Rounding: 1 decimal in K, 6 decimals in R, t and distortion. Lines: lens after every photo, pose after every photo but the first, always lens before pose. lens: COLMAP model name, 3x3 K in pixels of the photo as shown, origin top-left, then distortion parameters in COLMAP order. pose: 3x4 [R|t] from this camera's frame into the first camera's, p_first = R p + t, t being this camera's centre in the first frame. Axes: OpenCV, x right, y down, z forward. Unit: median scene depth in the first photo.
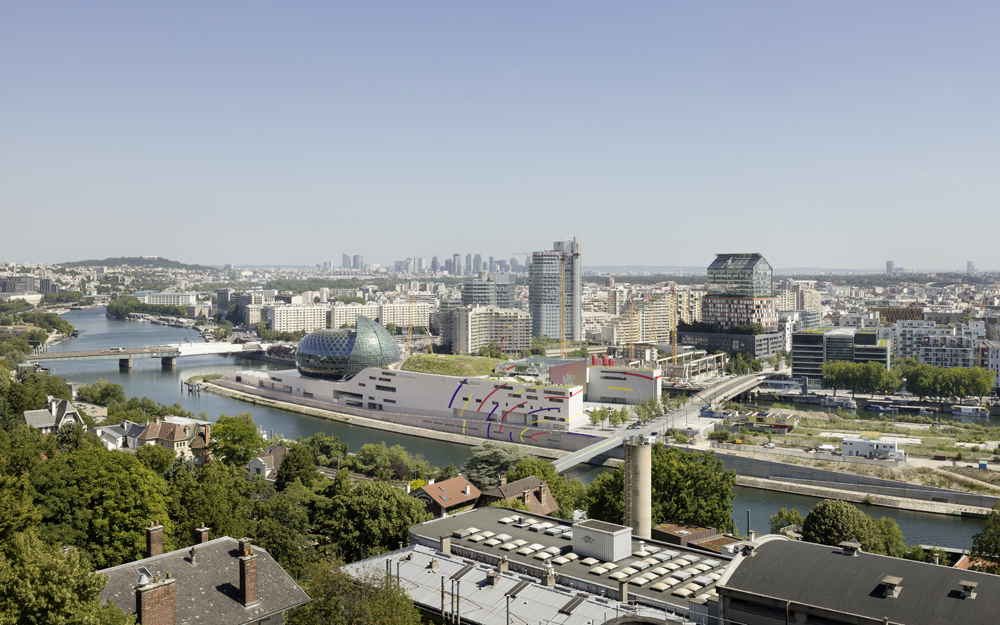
lens RADIAL K [[977.3, 0, 506.7], [0, 977.3, 260.1], [0, 0, 1]] dist [0.000704, -0.004807]
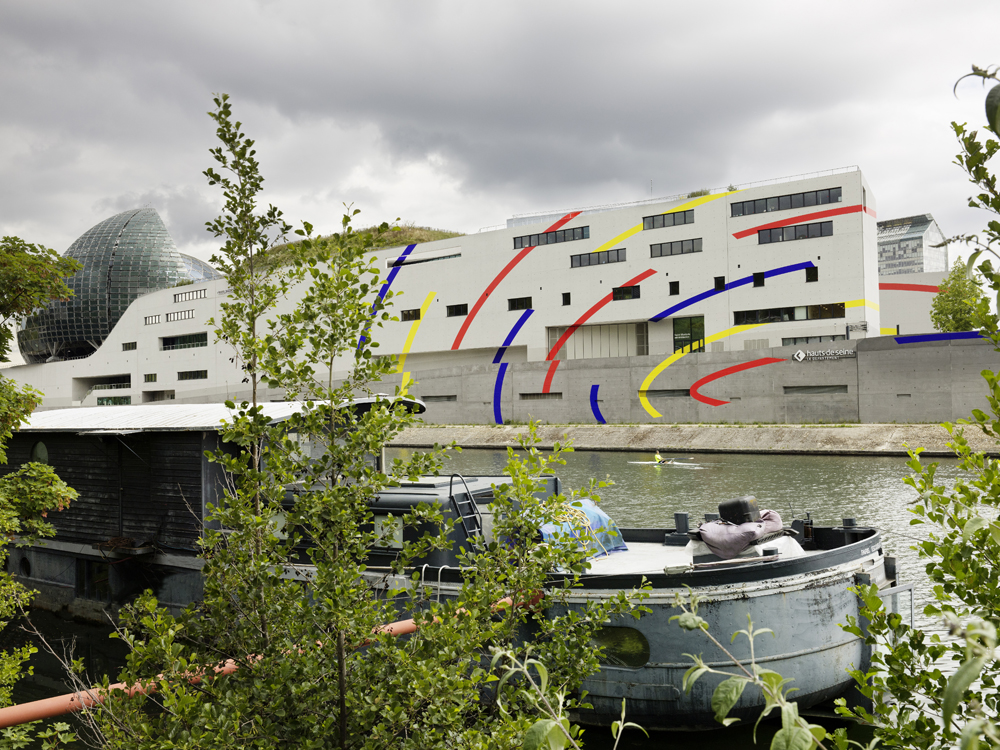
lens RADIAL K [[983.6, 0, 512.7], [0, 983.6, 371.8], [0, 0, 1]] dist [0.003519, -0.002911]
pose [[0.999251, -0.017657, 0.034446, -0.024063], [0.018546, 0.999498, -0.025689, 0.178331], [-0.033975, 0.026309, 0.999076, 0.759868]]
